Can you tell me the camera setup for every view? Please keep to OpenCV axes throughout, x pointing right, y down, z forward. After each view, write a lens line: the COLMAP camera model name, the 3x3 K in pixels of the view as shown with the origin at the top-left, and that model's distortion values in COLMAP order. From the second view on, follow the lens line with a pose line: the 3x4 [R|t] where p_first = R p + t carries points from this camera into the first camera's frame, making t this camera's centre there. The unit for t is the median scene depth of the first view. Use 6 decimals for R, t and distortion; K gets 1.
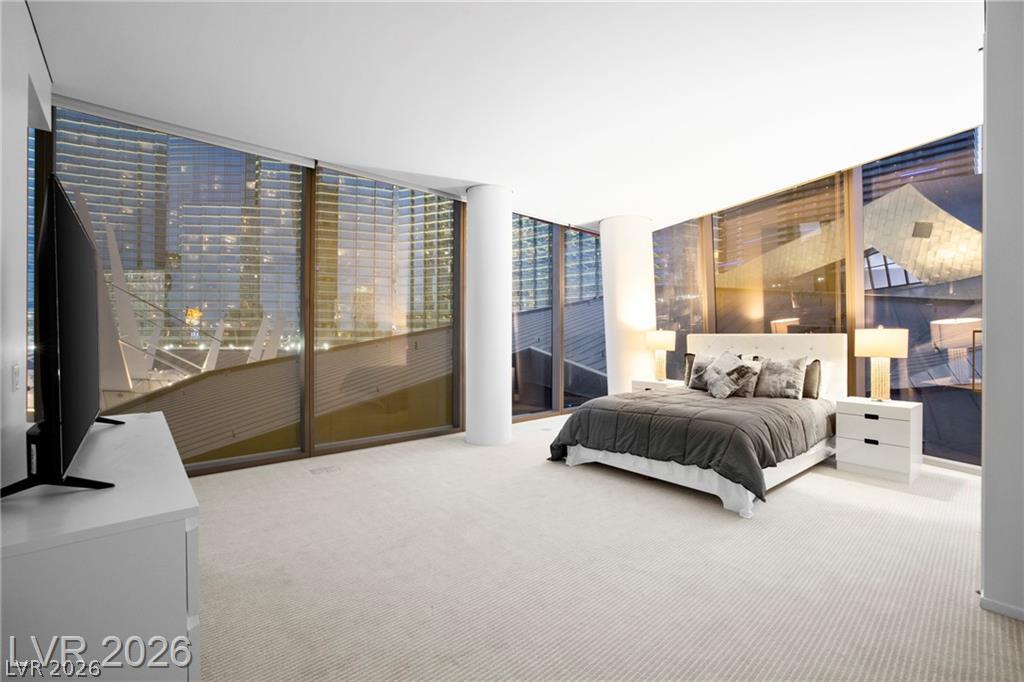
lens RADIAL K [[448.6, 0, 497.9], [0, 448.6, 335.0], [0, 0, 1]] dist [-0.008035, 0.005895]
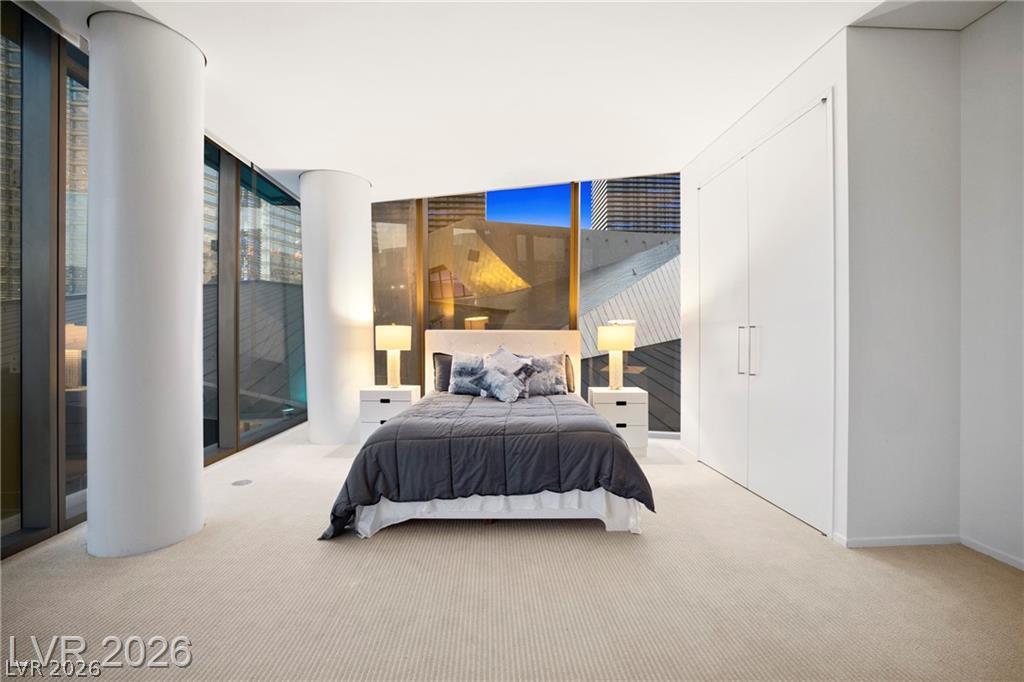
lens RADIAL K [[448.6, 0, 513.1], [0, 448.6, 343.3], [0, 0, 1]] dist [-0.008035, 0.005895]
pose [[0.612919, -0.011502, 0.790062, -0.199302], [-0.003577, 0.999843, 0.017331, 0.009386], [-0.790138, -0.013449, 0.612781, 0.450284]]
